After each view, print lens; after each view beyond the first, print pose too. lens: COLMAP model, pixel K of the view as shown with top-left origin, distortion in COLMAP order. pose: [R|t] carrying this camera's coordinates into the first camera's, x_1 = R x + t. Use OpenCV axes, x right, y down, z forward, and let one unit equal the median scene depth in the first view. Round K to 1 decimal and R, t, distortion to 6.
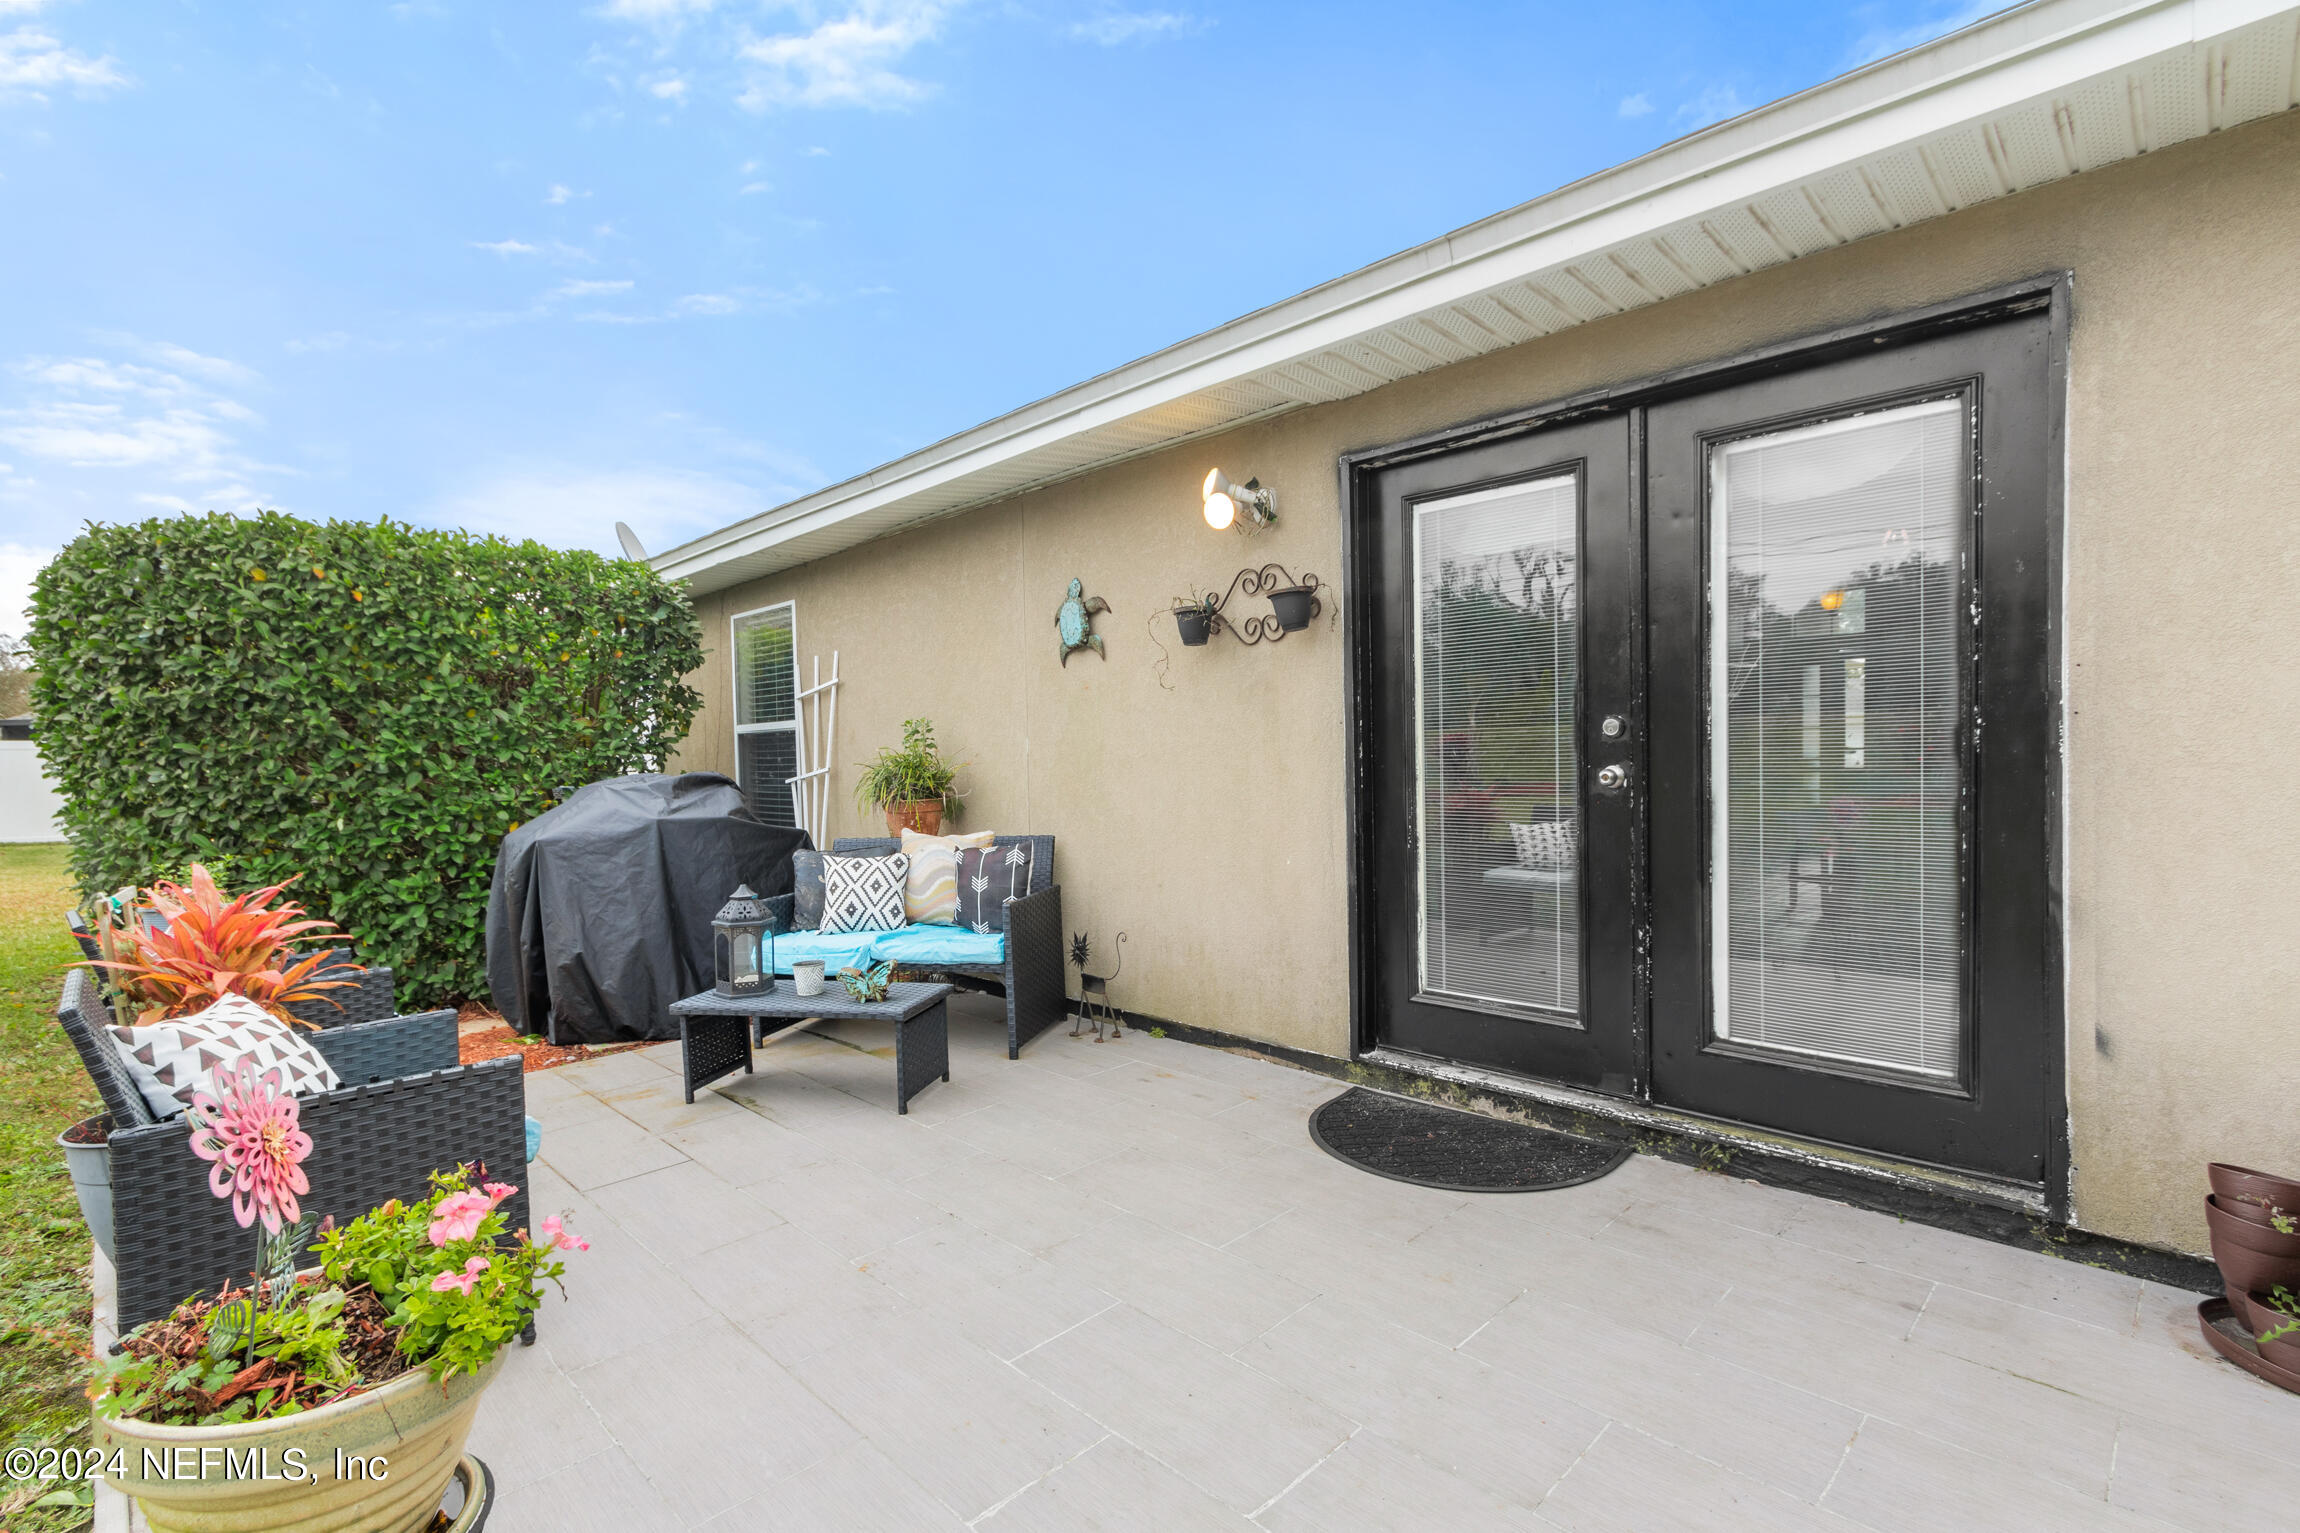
lens RADIAL K [[1099.5, 0, 1156.7], [0, 1099.5, 783.9], [0, 0, 1]] dist [0.004437, 0.000599]
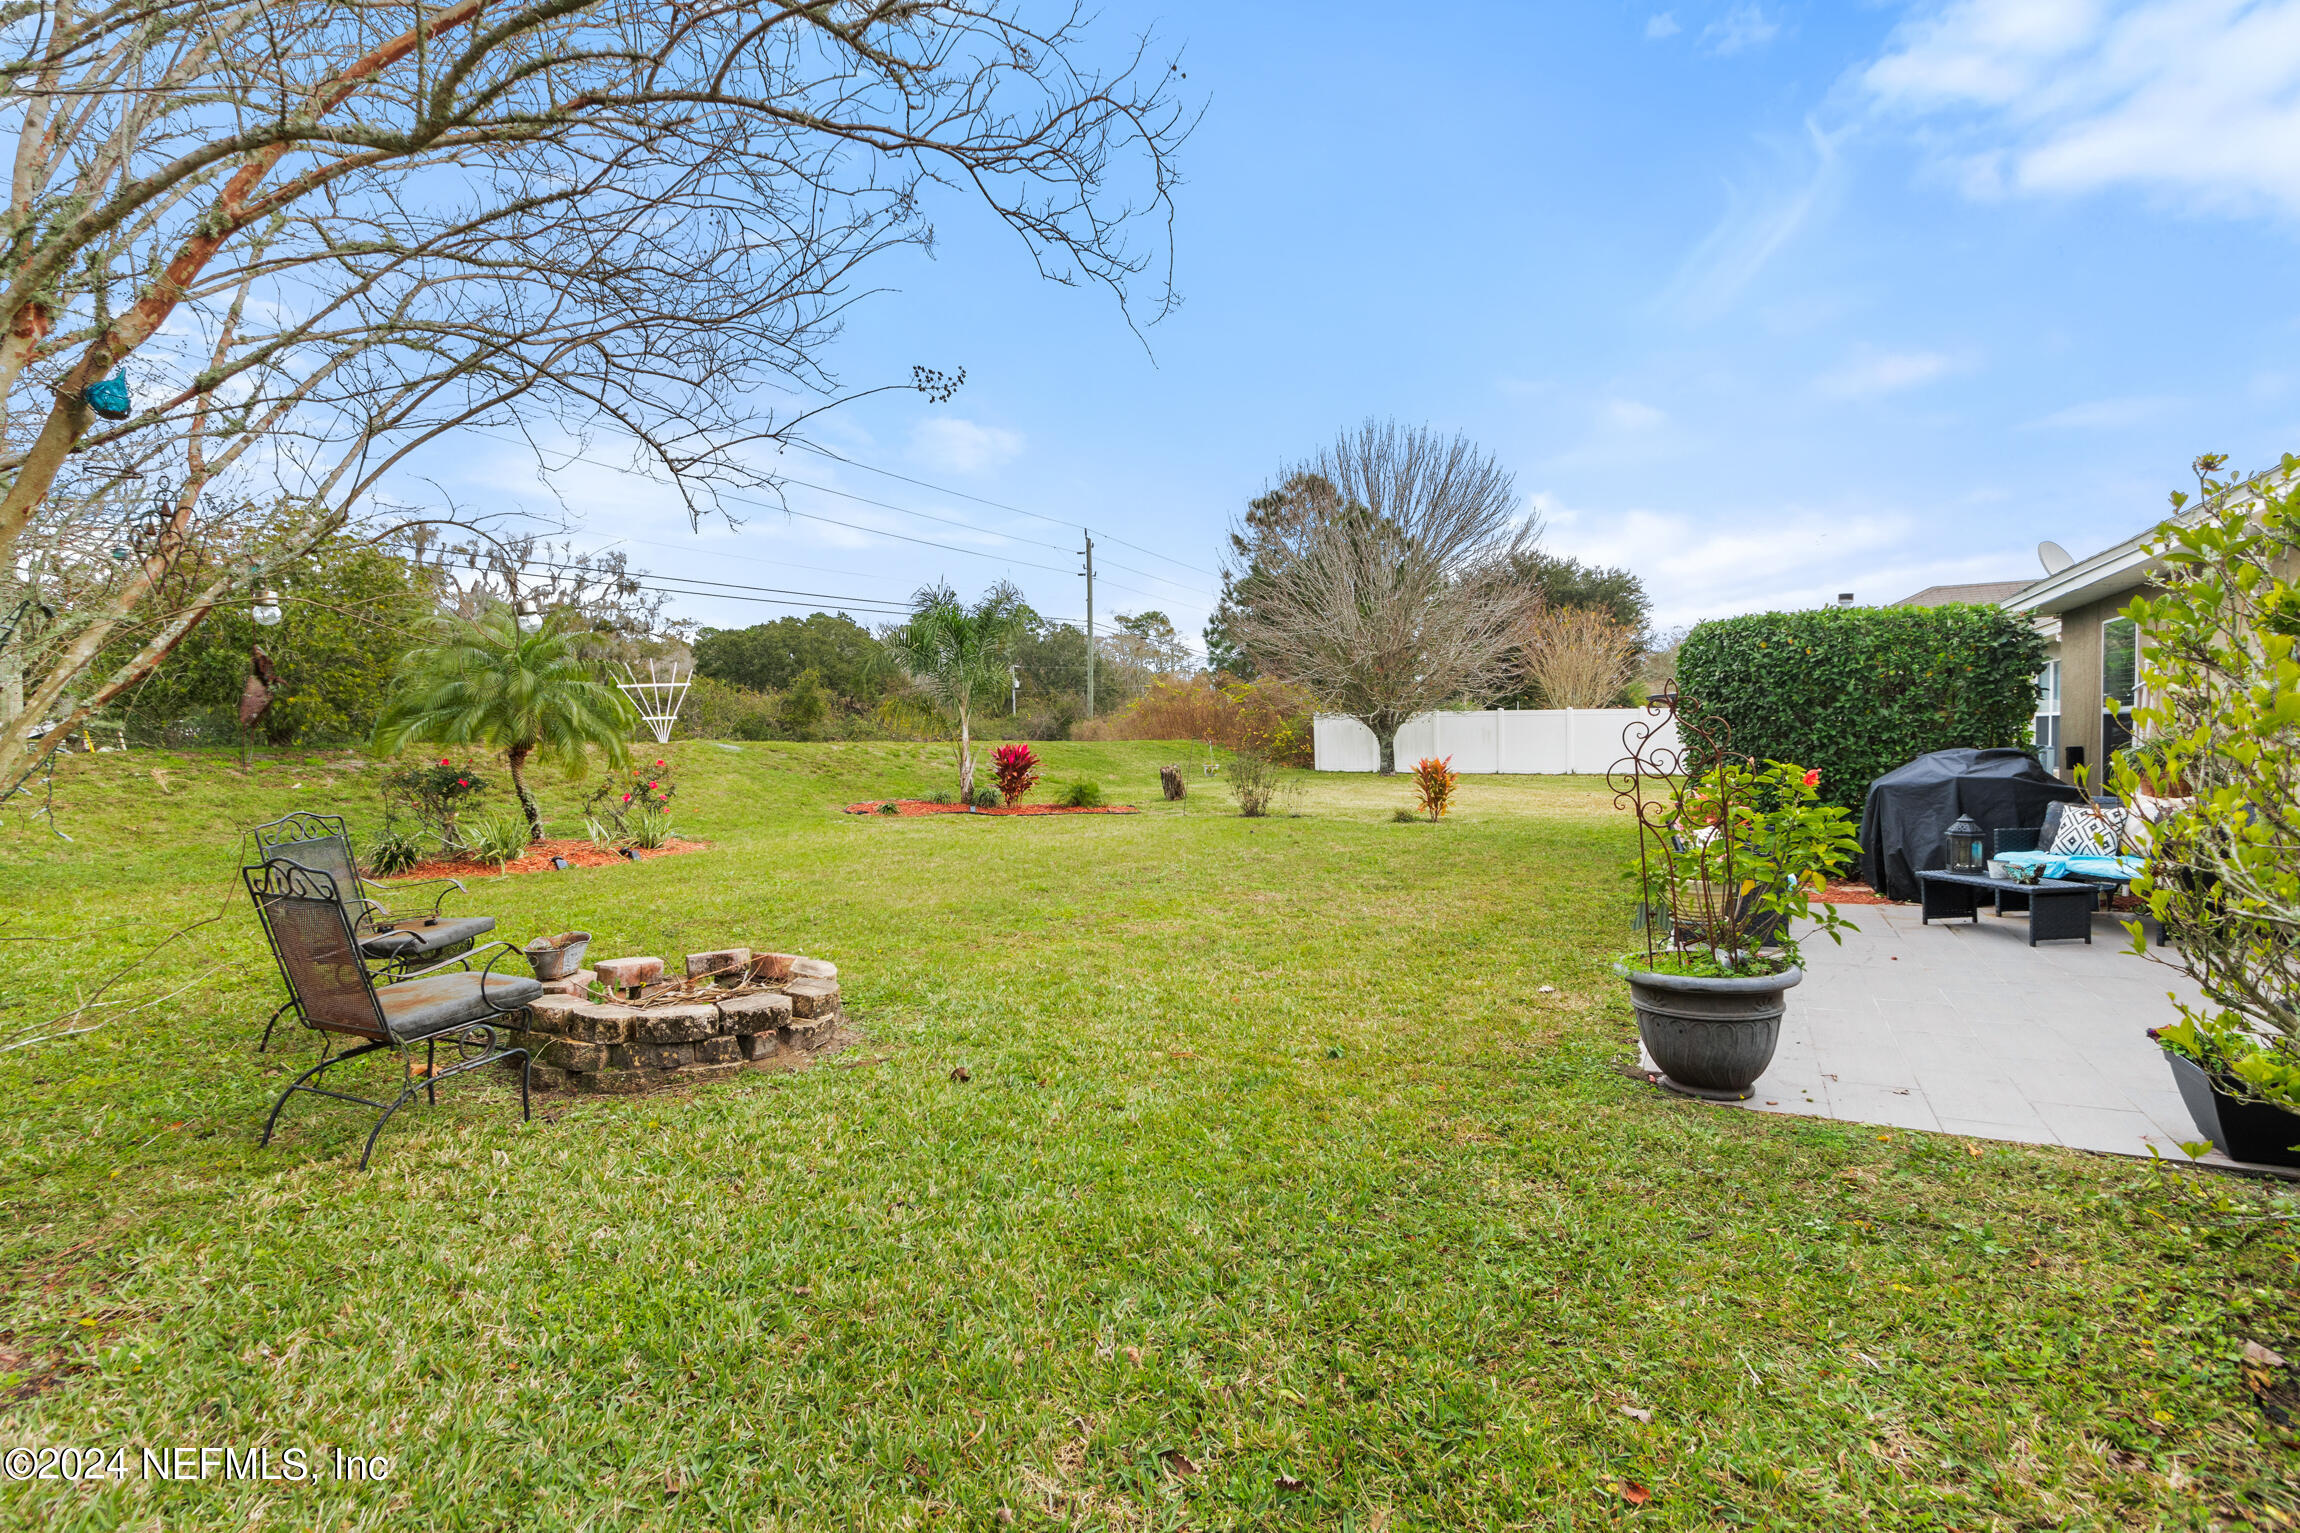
lens RADIAL K [[1099.5, 0, 1153.2], [0, 1099.5, 771.2], [0, 0, 1]] dist [0.004437, 0.000599]
pose [[0.319603, 0.044108, -0.946525, 0.726389], [-0.010194, 0.999018, 0.043112, -0.035732], [0.947497, -0.004130, 0.319738, -0.681229]]
